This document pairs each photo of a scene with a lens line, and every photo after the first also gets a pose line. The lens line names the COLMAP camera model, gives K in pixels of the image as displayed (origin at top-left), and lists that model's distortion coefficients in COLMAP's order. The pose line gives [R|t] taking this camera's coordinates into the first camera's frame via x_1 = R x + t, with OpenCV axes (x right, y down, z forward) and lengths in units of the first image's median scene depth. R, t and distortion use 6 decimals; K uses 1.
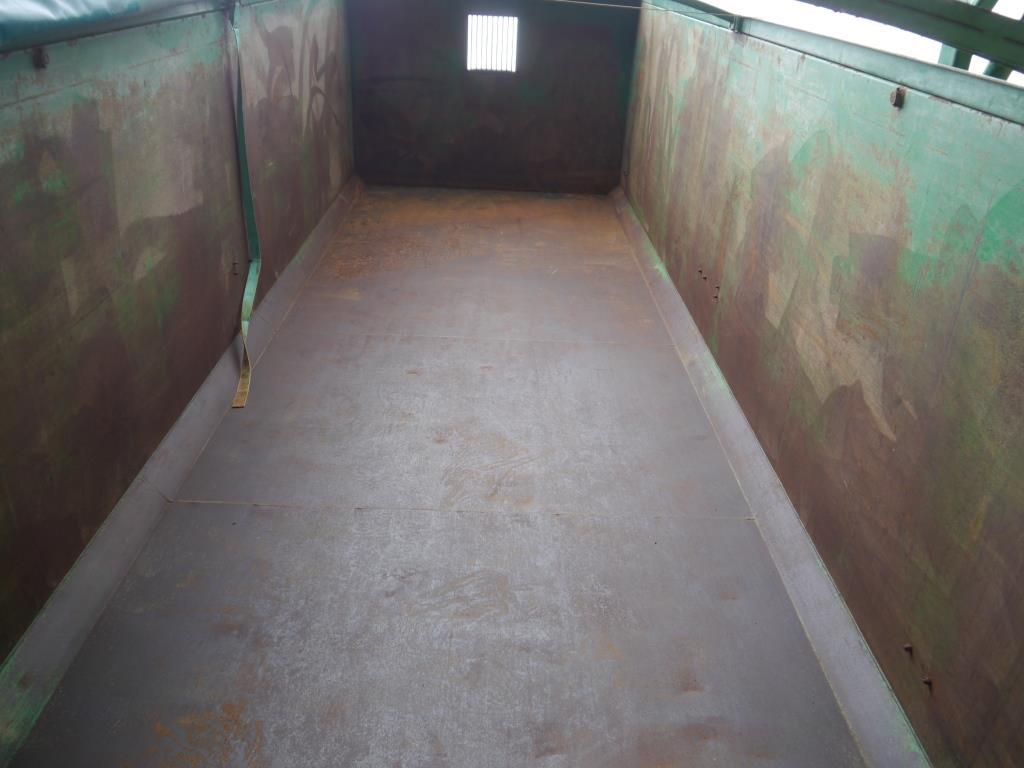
lens RADIAL K [[855.1, 0, 512.0], [0, 855.1, 384.0], [0, 0, 1]] dist [-0.005226, -0.002387]
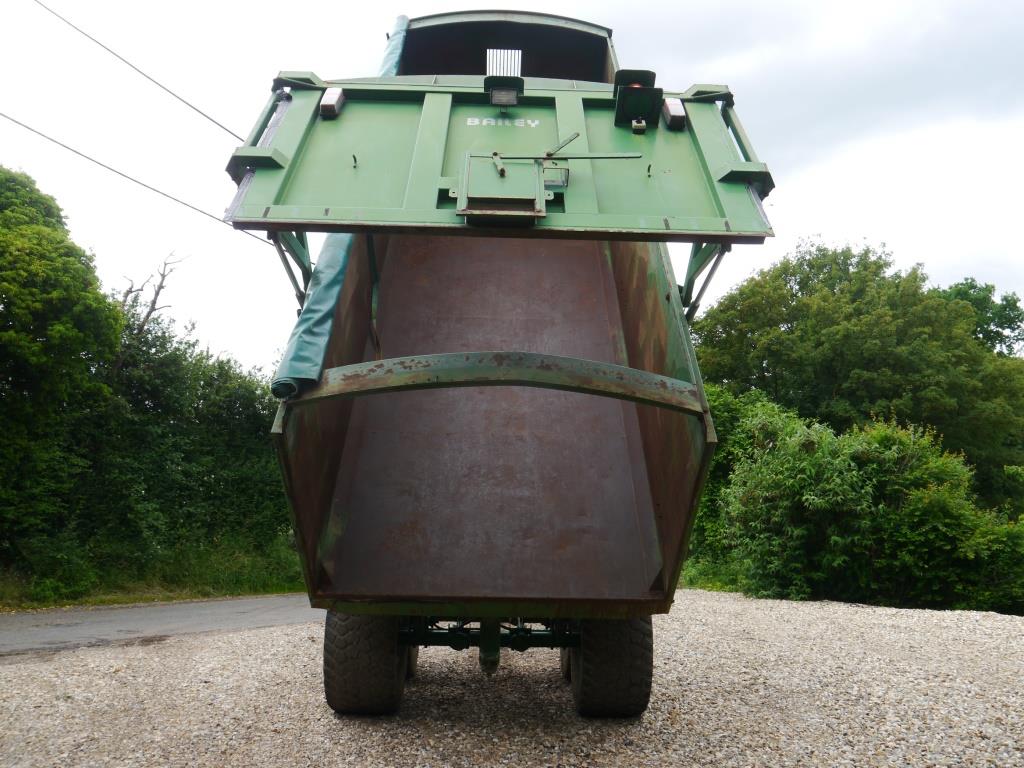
lens RADIAL K [[795.7, 0, 512.0], [0, 795.7, 384.0], [0, 0, 1]] dist [-0.015156, -0.002460]
pose [[0.999868, -0.002827, -0.016000, 0.026592], [0.006685, 0.969122, 0.246490, -0.543093], [0.014809, -0.246565, 0.969013, -1.086086]]
